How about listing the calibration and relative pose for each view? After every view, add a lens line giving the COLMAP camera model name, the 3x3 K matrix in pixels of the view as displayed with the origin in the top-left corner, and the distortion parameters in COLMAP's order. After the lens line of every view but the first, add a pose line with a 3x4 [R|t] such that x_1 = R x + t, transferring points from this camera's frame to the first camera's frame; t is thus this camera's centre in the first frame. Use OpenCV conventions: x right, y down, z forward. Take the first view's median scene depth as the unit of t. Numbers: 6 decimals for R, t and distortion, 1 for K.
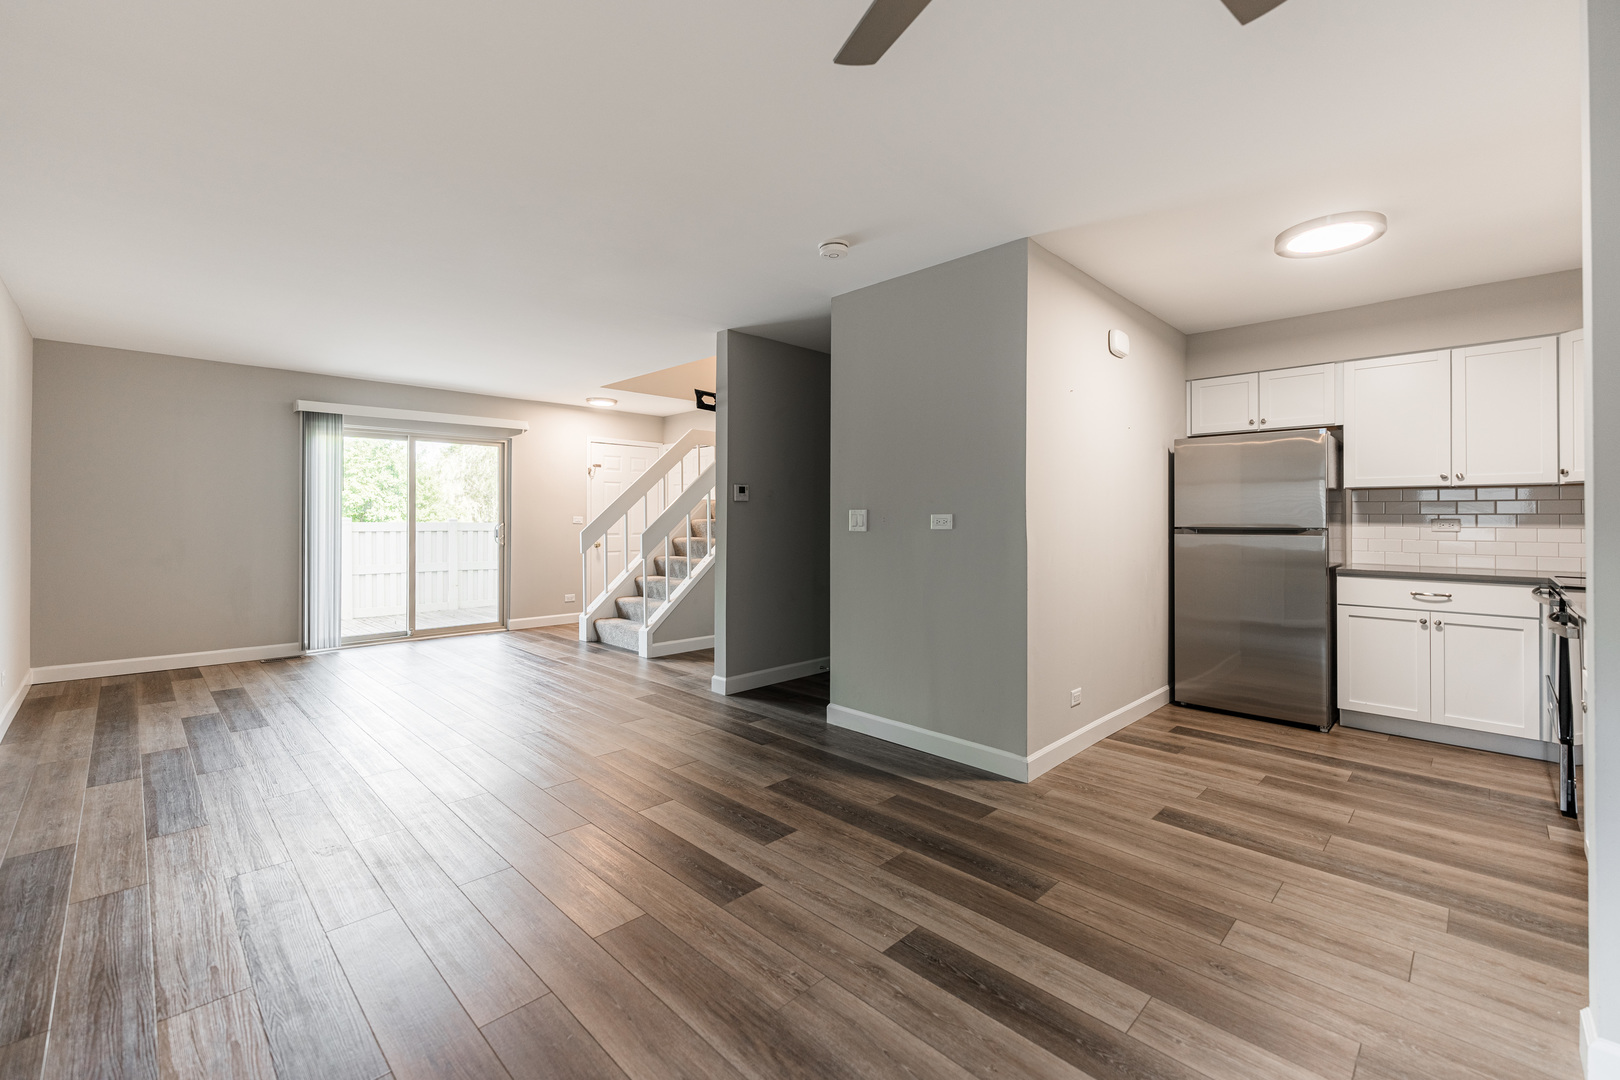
lens RADIAL K [[684.3, 0, 807.5], [0, 684.3, 514.8], [0, 0, 1]] dist [0.001692, 0.000035]
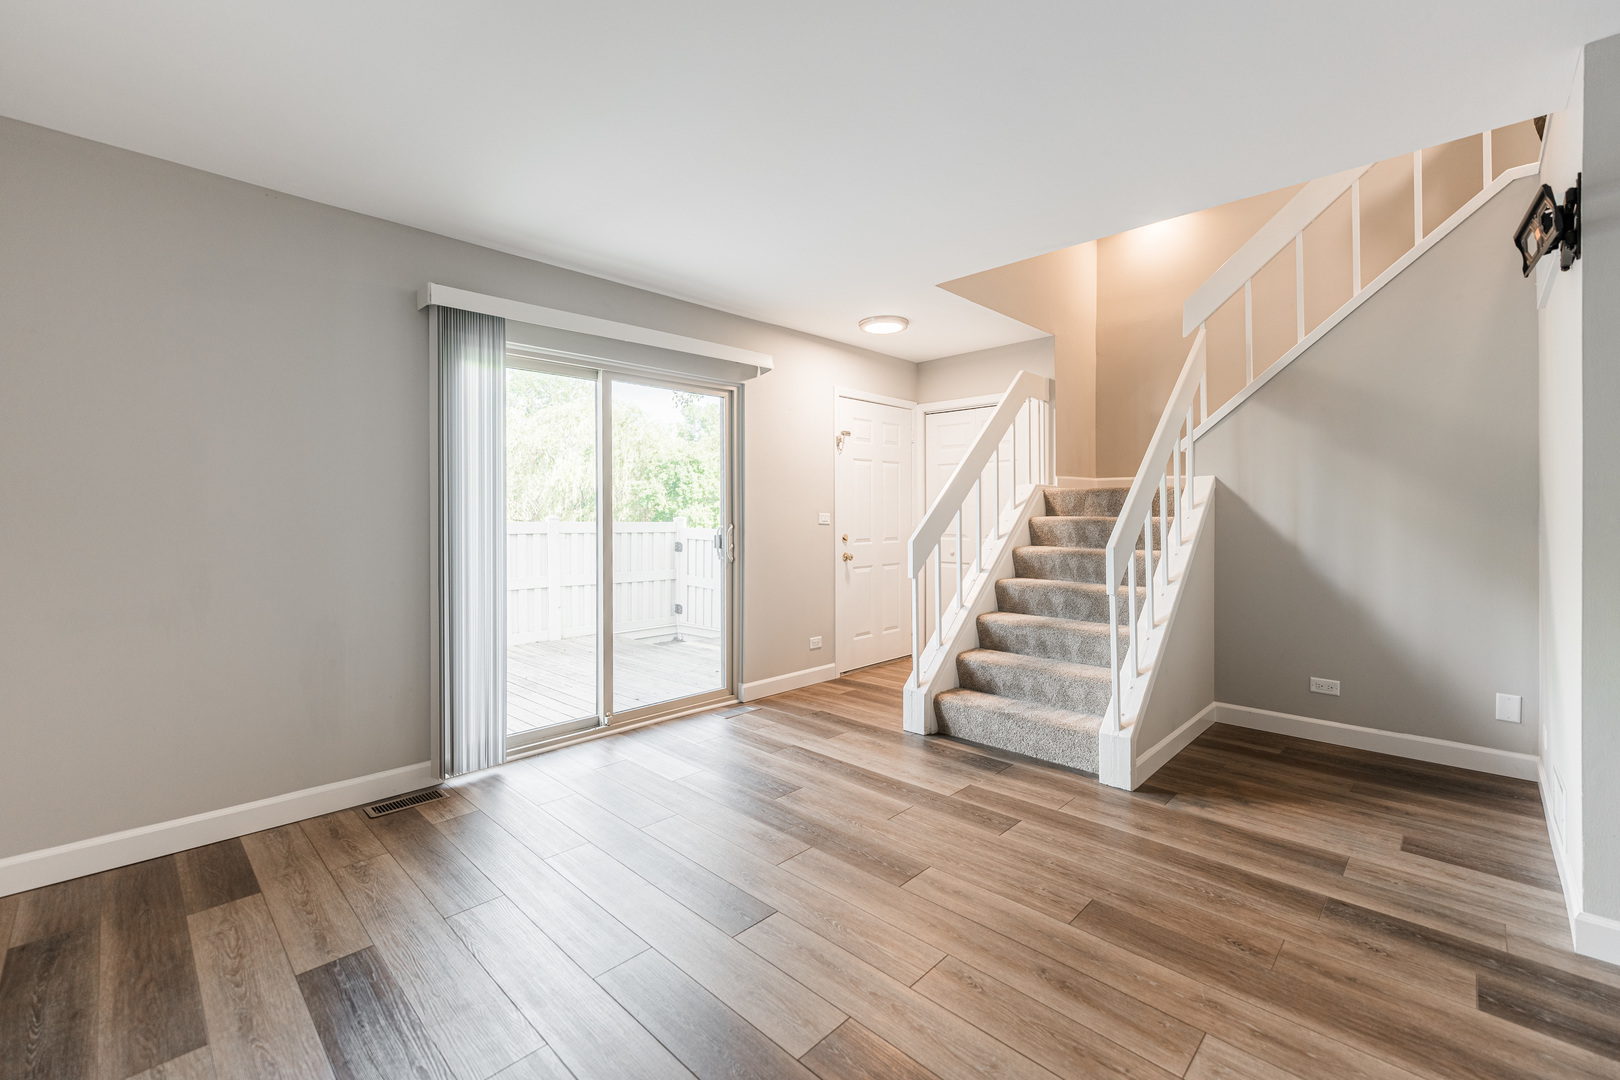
lens RADIAL K [[673.8, 0, 811.7], [0, 673.8, 518.4], [0, 0, 1]] dist [-0.000314, -0.000047]
pose [[0.999891, -0.005856, 0.013561, -0.494363], [0.005709, 0.999925, 0.010864, 0.000383], [-0.013623, -0.010786, 0.999849, 0.525007]]
